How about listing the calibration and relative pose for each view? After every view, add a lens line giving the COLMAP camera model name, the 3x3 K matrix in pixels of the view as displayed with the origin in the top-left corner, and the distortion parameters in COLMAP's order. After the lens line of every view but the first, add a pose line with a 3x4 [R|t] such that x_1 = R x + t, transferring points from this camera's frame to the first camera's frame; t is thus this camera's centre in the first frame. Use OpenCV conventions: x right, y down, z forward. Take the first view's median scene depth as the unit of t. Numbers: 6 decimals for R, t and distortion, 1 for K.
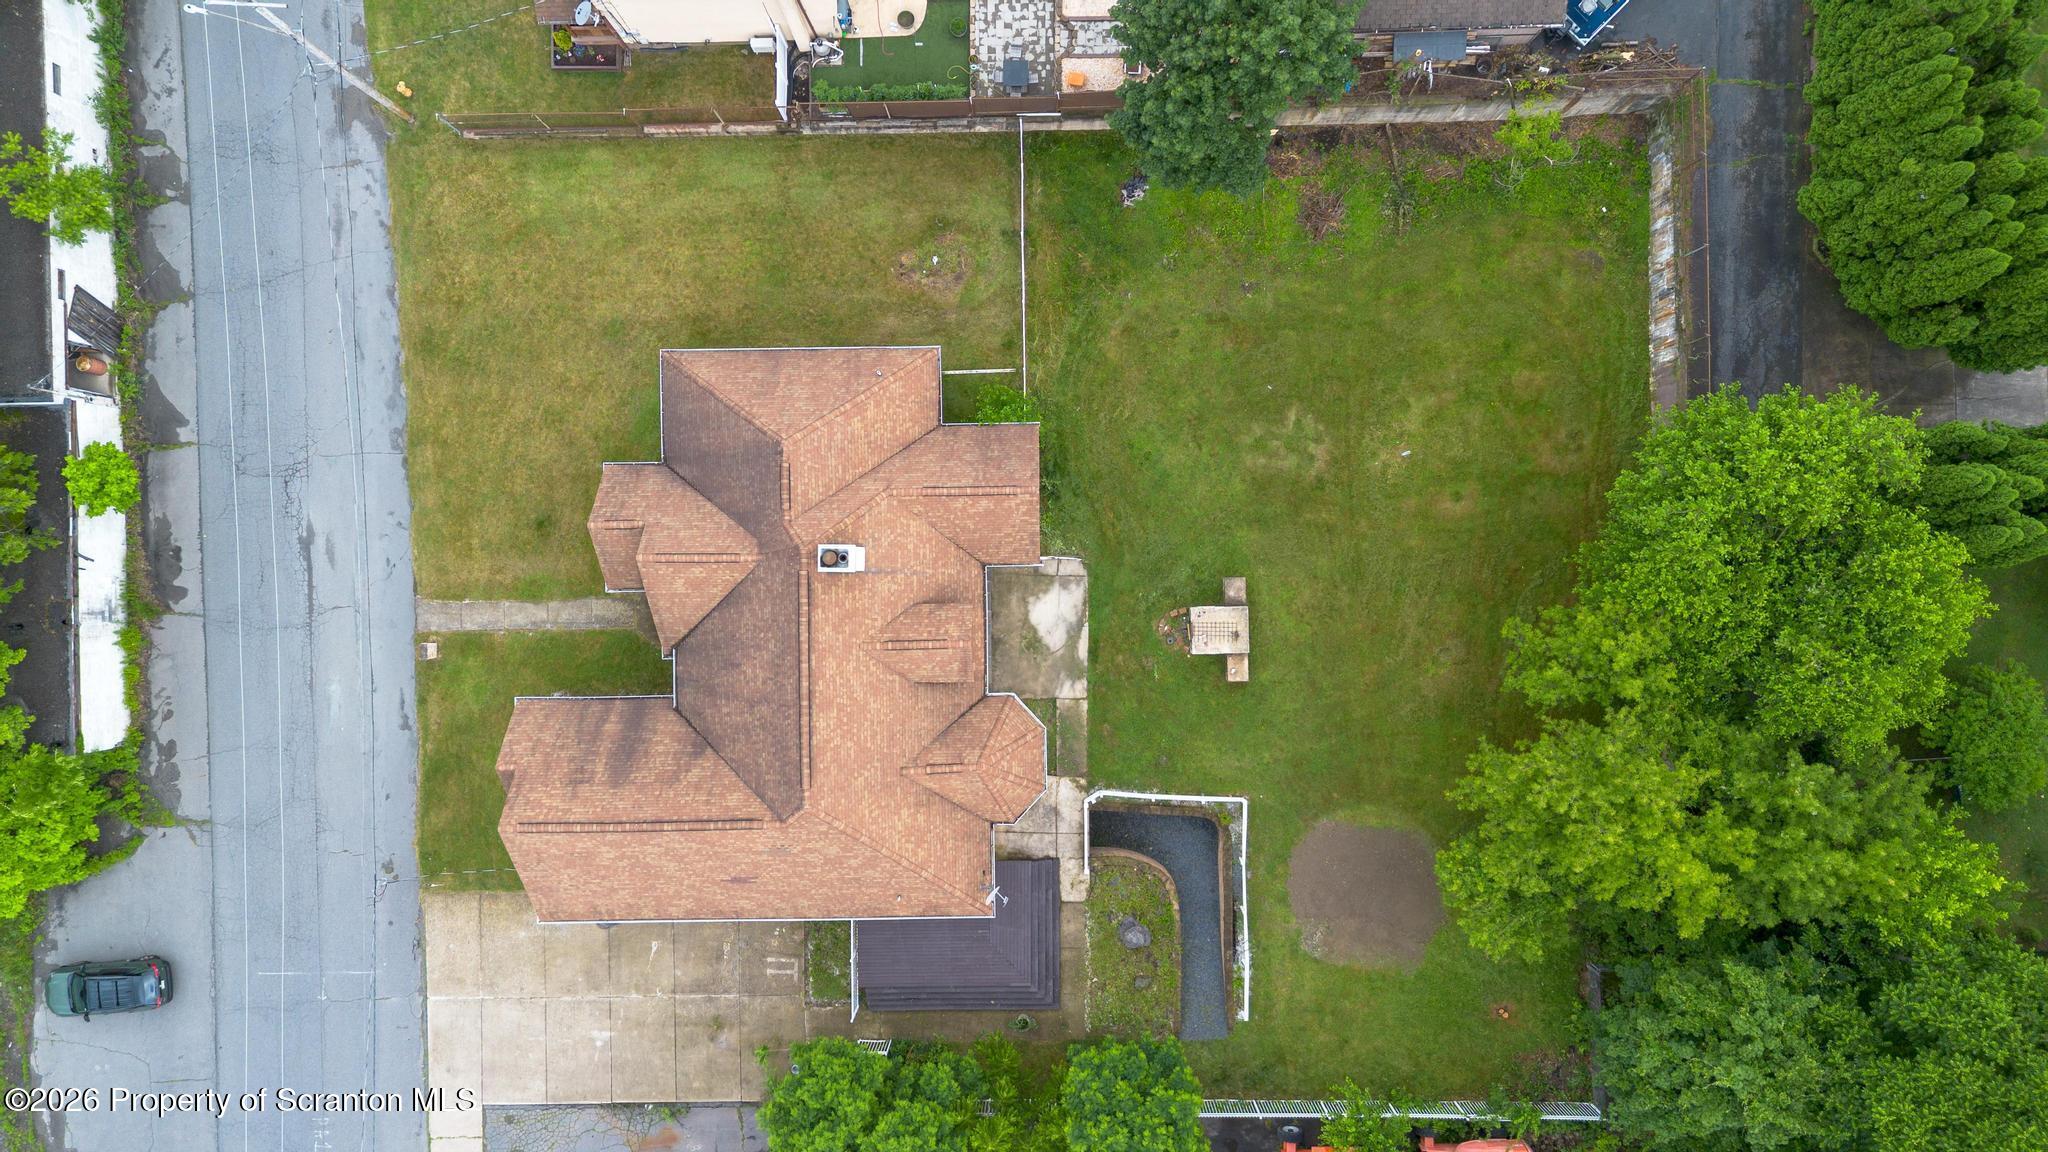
lens RADIAL K [[1448.6, 0, 1024.5], [0, 1448.6, 573.6], [0, 0, 1]] dist [0.035216, -0.036624]
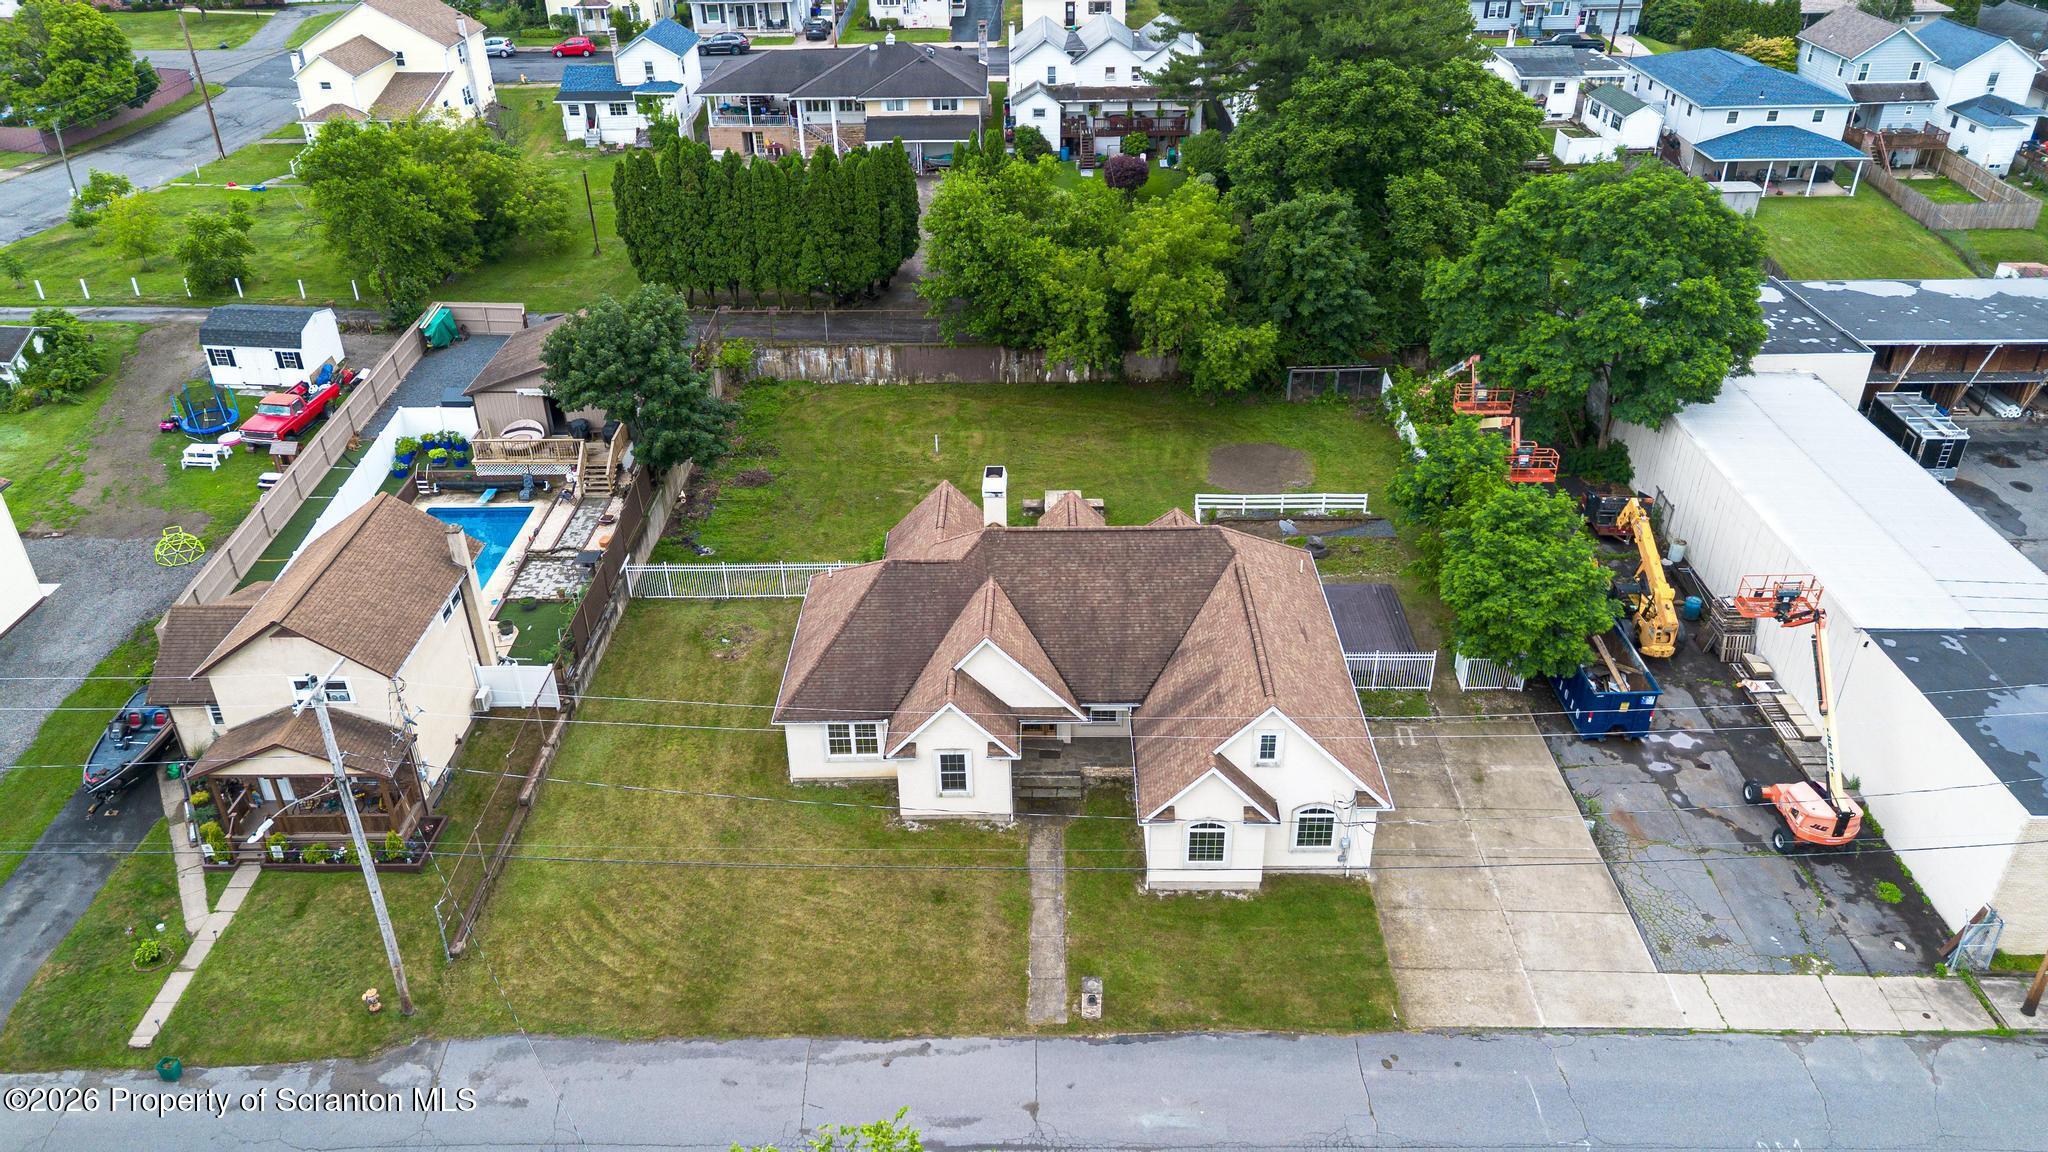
lens RADIAL K [[1448.6, 0, 1032.0], [0, 1448.6, 582.2], [0, 0, 1]] dist [0.035216, -0.036624]
pose [[0.019356, -0.492002, 0.870379, -0.979834], [0.999808, 0.006764, -0.018411, 0.033897], [0.003171, 0.870568, 0.492039, 0.422260]]
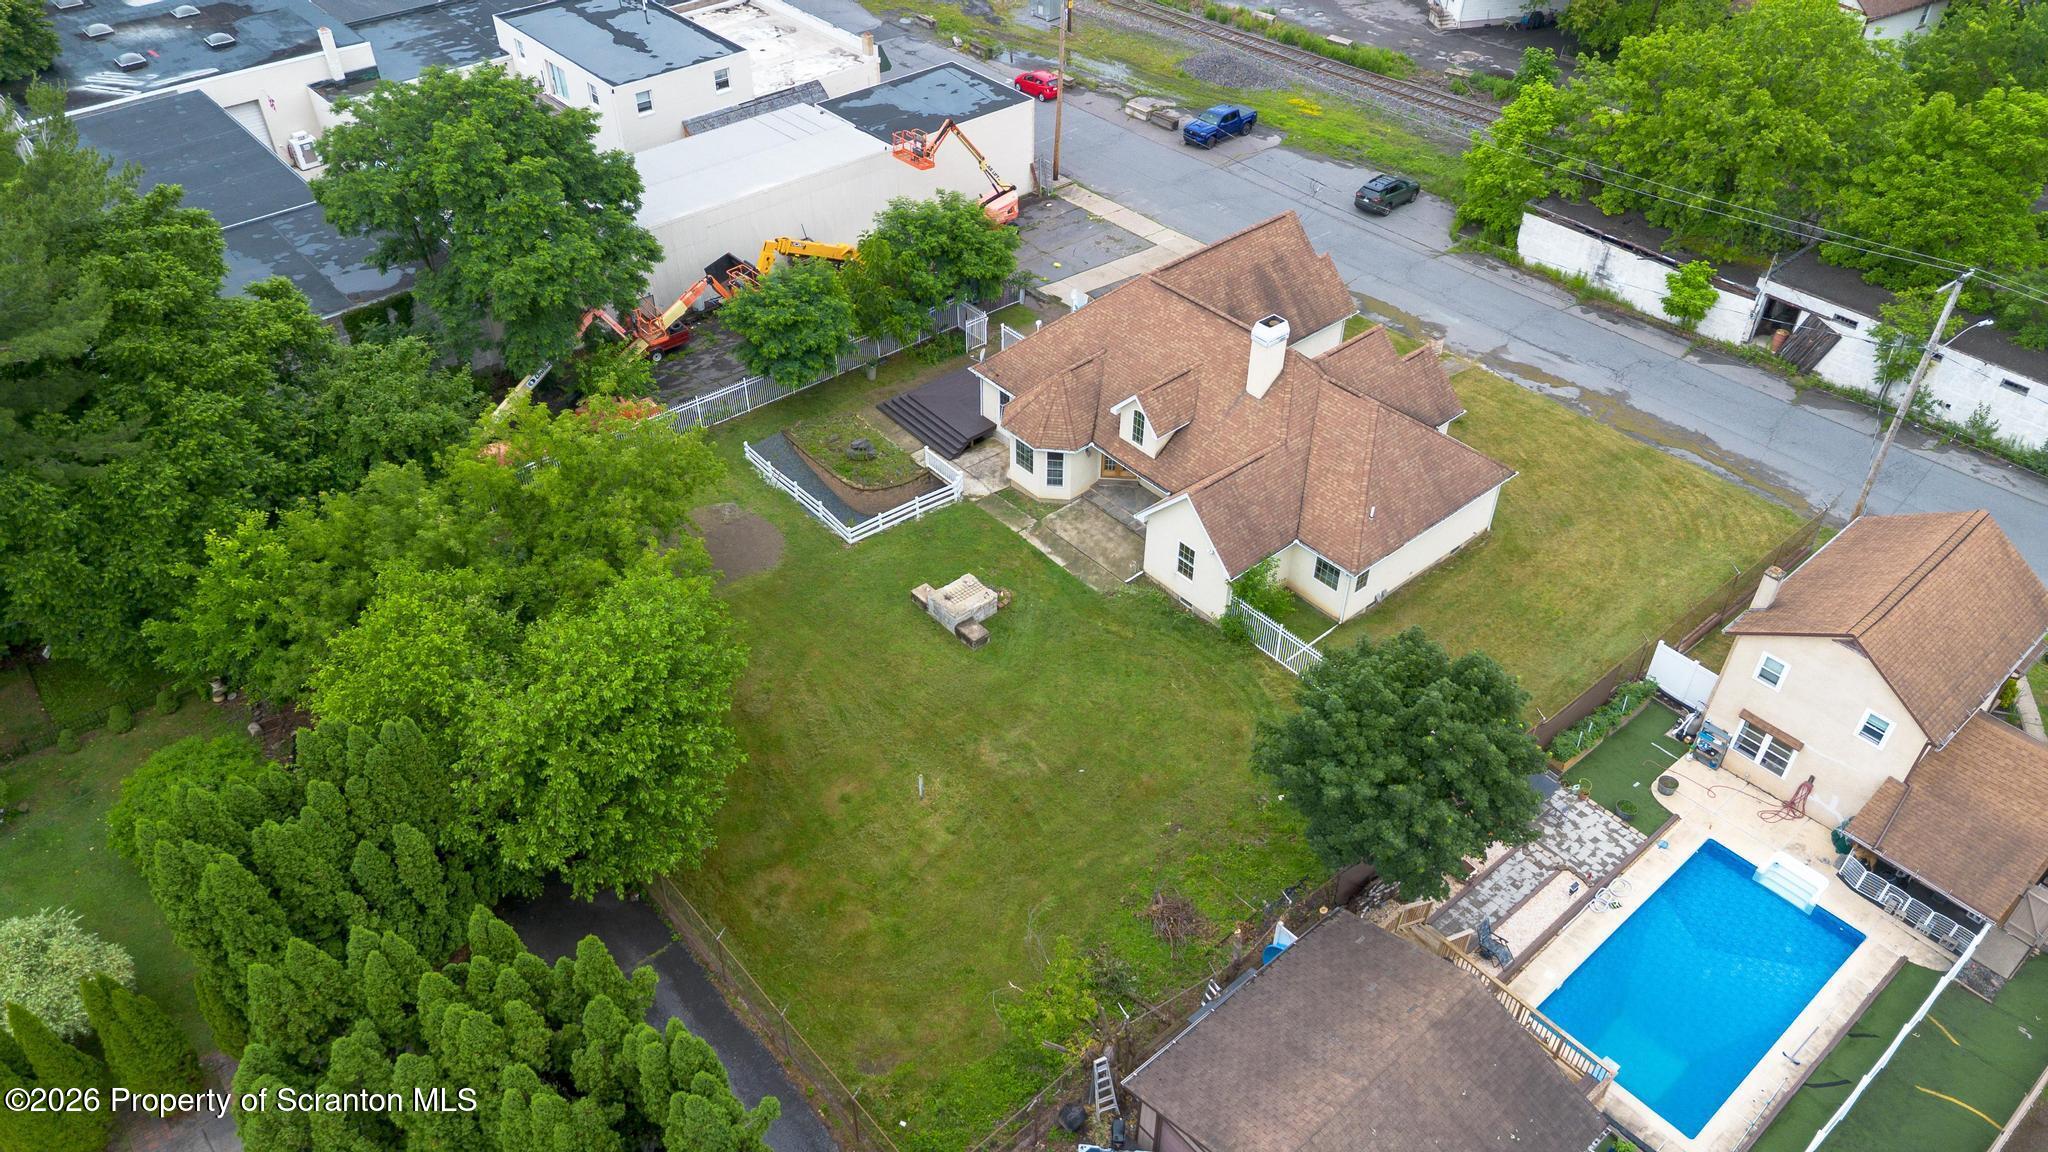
lens RADIAL K [[1448.6, 0, 1018.0], [0, 1448.6, 577.2], [0, 0, 1]] dist [0.035216, -0.036624]
pose [[-0.768147, 0.427246, -0.476877, 0.572751], [-0.639893, -0.486586, 0.594786, -0.575815], [0.022079, 0.762033, 0.647161, 0.313783]]
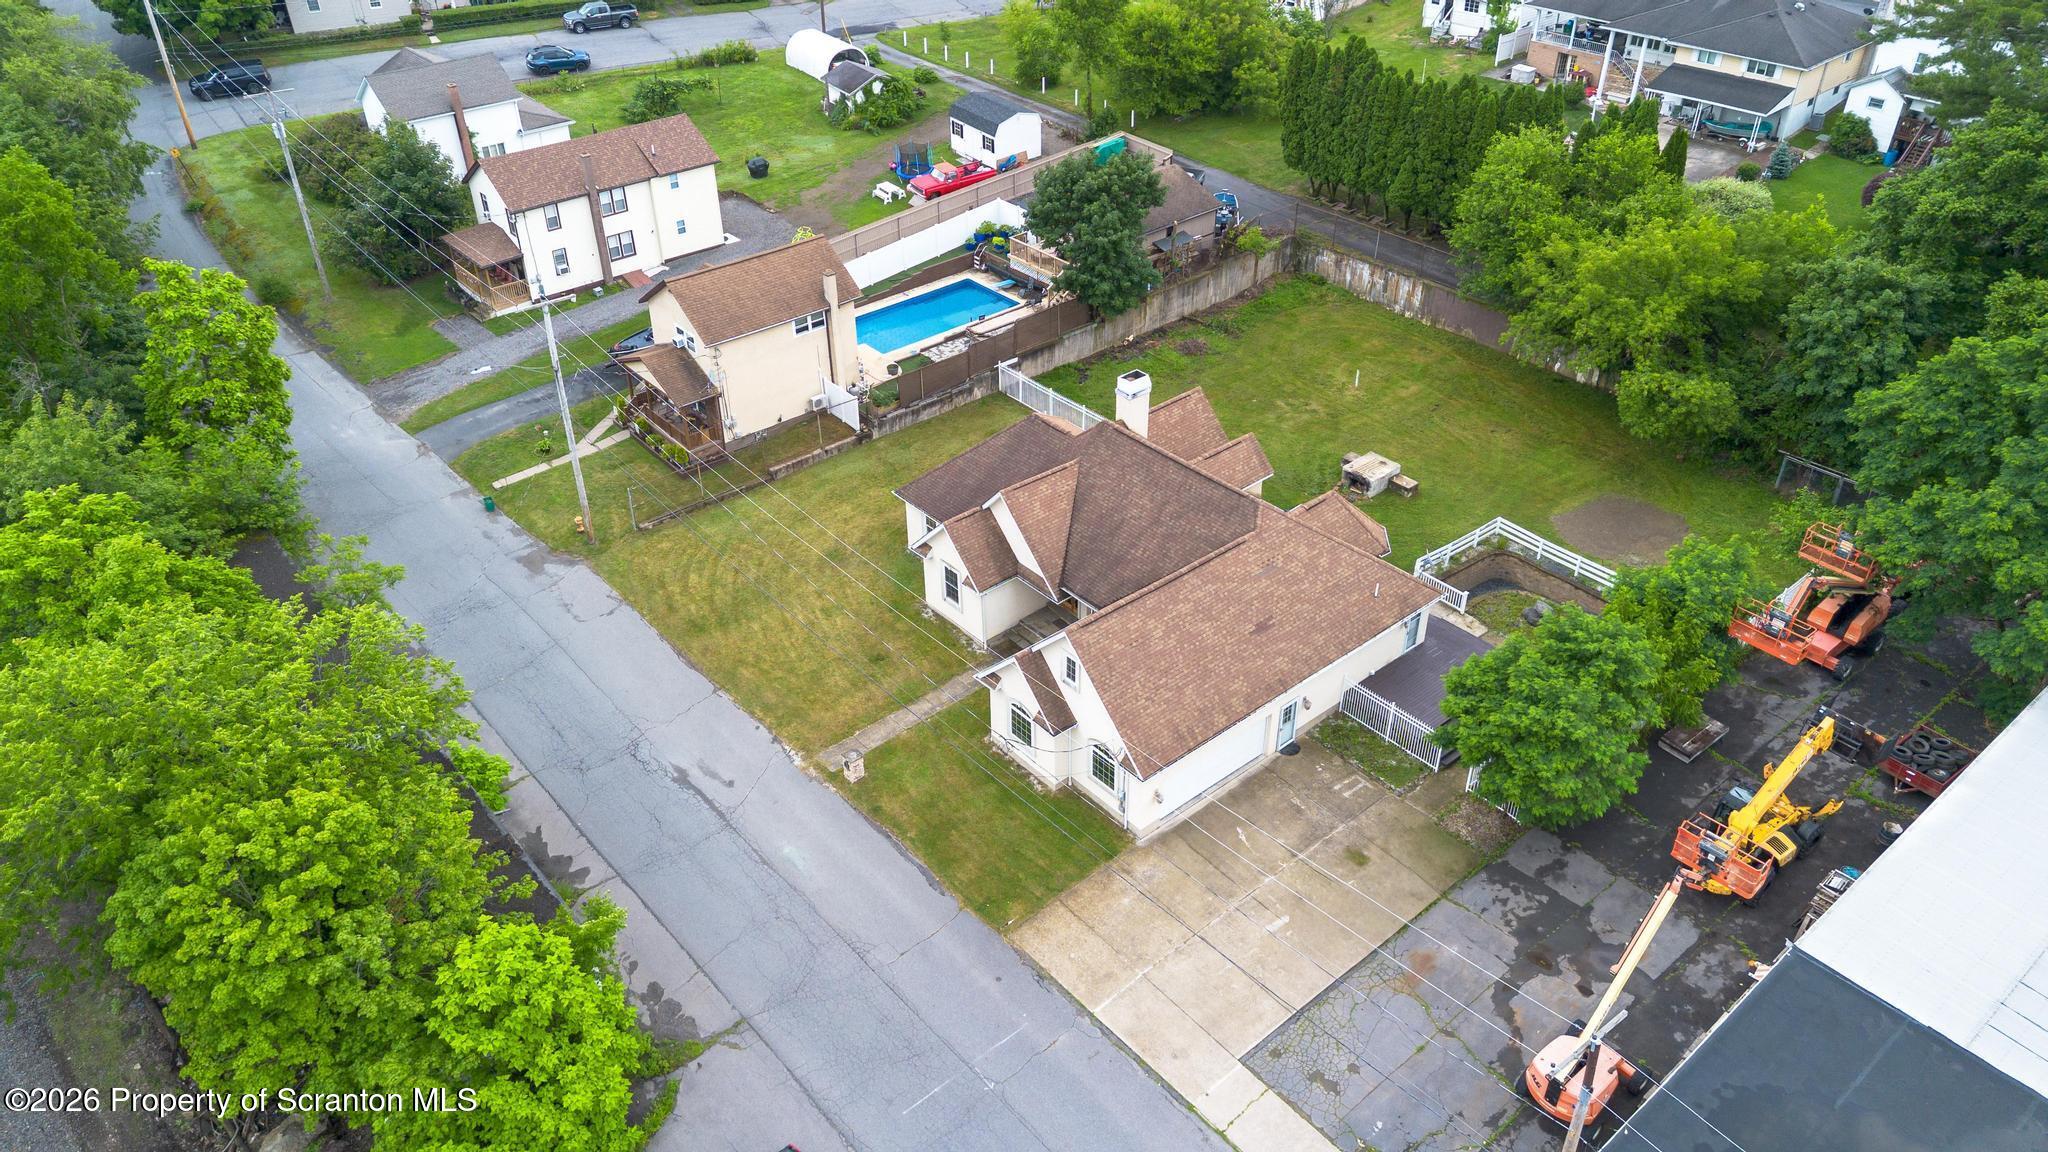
lens RADIAL K [[1448.6, 0, 1015.5], [0, 1448.6, 578.3], [0, 0, 1]] dist [0.035216, -0.036624]
pose [[0.773408, -0.351207, 0.527725, -0.791319], [0.633832, 0.441395, -0.635160, 0.675901], [-0.009863, 0.825727, 0.563984, 0.354079]]
